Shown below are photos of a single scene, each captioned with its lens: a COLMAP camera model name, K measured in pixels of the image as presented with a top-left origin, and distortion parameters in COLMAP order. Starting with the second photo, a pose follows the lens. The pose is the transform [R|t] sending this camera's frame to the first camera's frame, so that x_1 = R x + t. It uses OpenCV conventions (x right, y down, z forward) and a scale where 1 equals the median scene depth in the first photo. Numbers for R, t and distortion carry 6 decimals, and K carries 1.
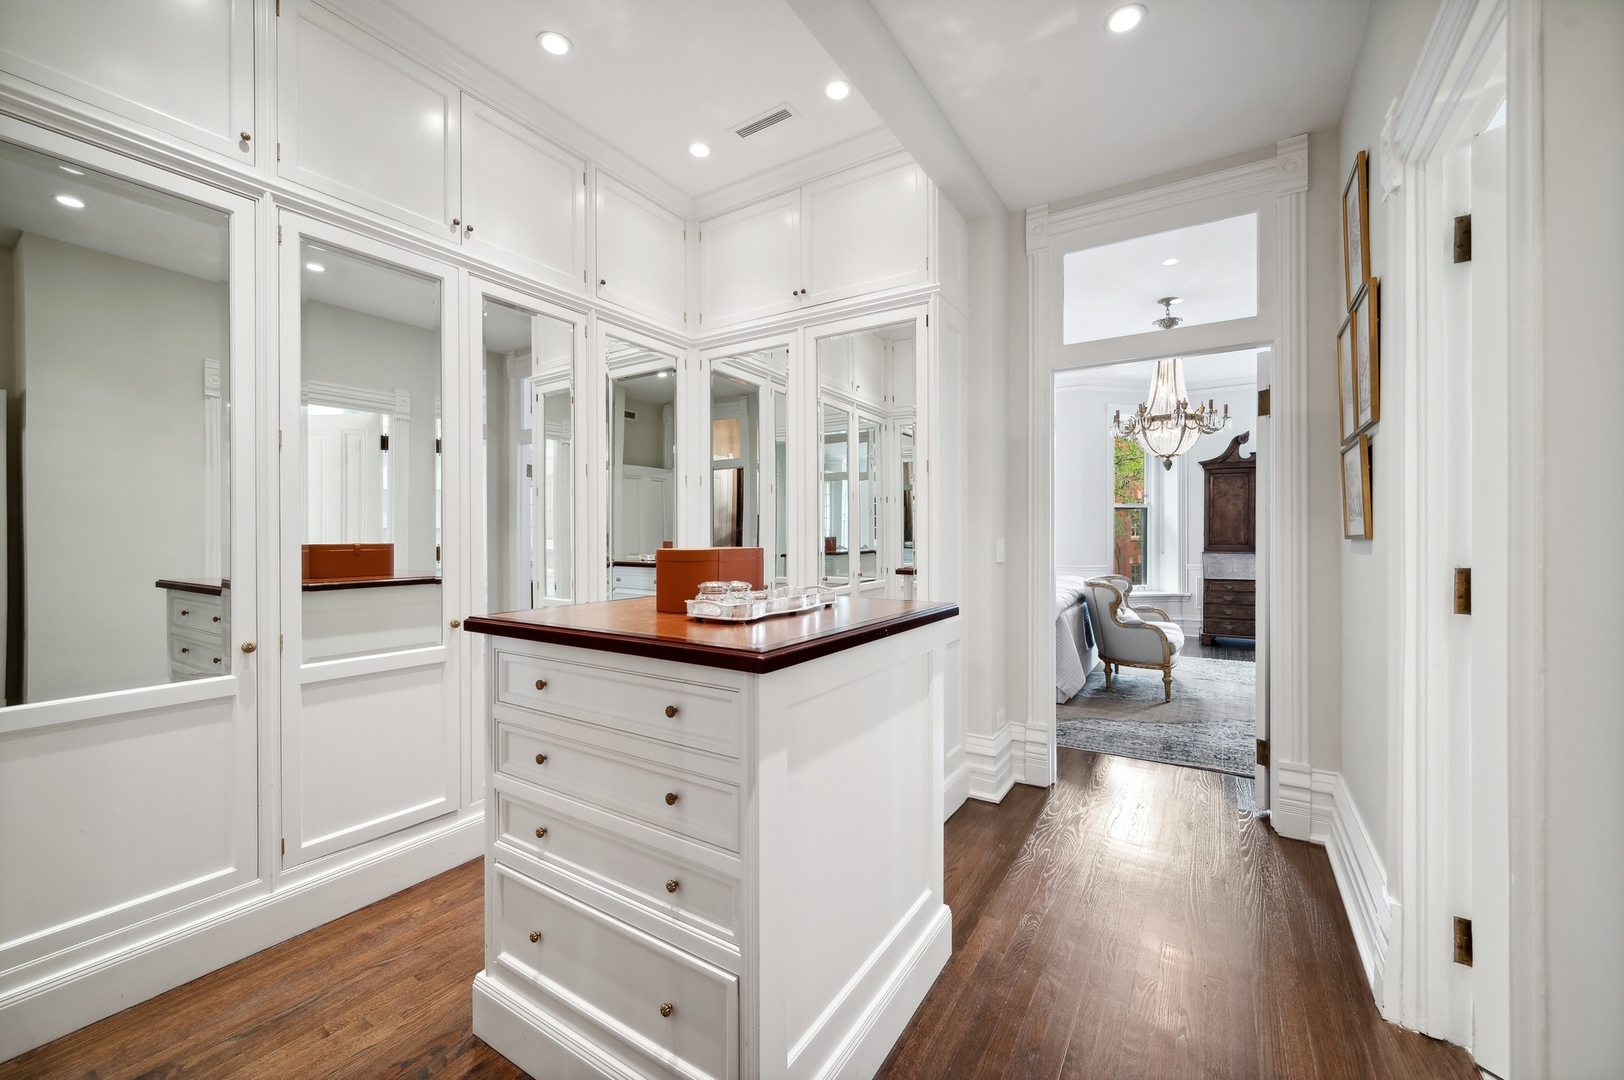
lens RADIAL K [[647.8, 0, 811.3], [0, 647.8, 535.4], [0, 0, 1]] dist [-0.000473, -0.000024]
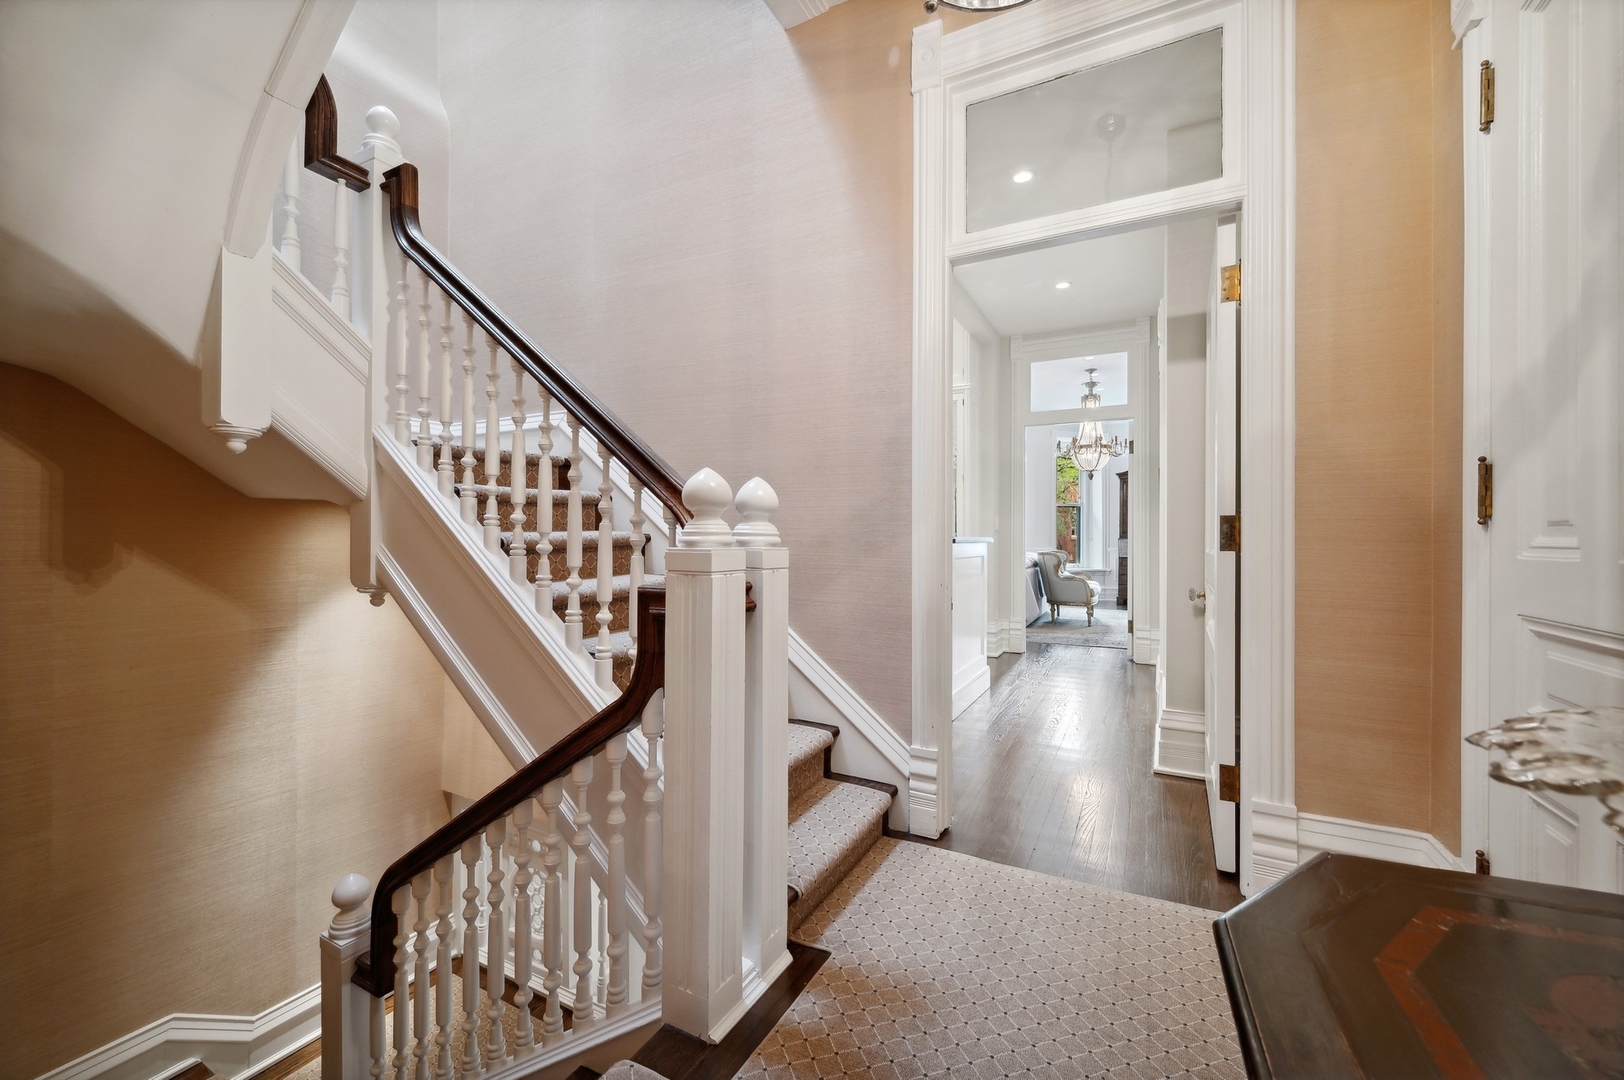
lens RADIAL K [[647.8, 0, 814.1], [0, 647.8, 539.0], [0, 0, 1]] dist [-0.000473, -0.000024]
pose [[0.996744, 0.001418, 0.080615, -0.232888], [-0.001554, 0.999997, 0.001627, 0.039221], [-0.080613, -0.001747, 0.996744, -0.490284]]
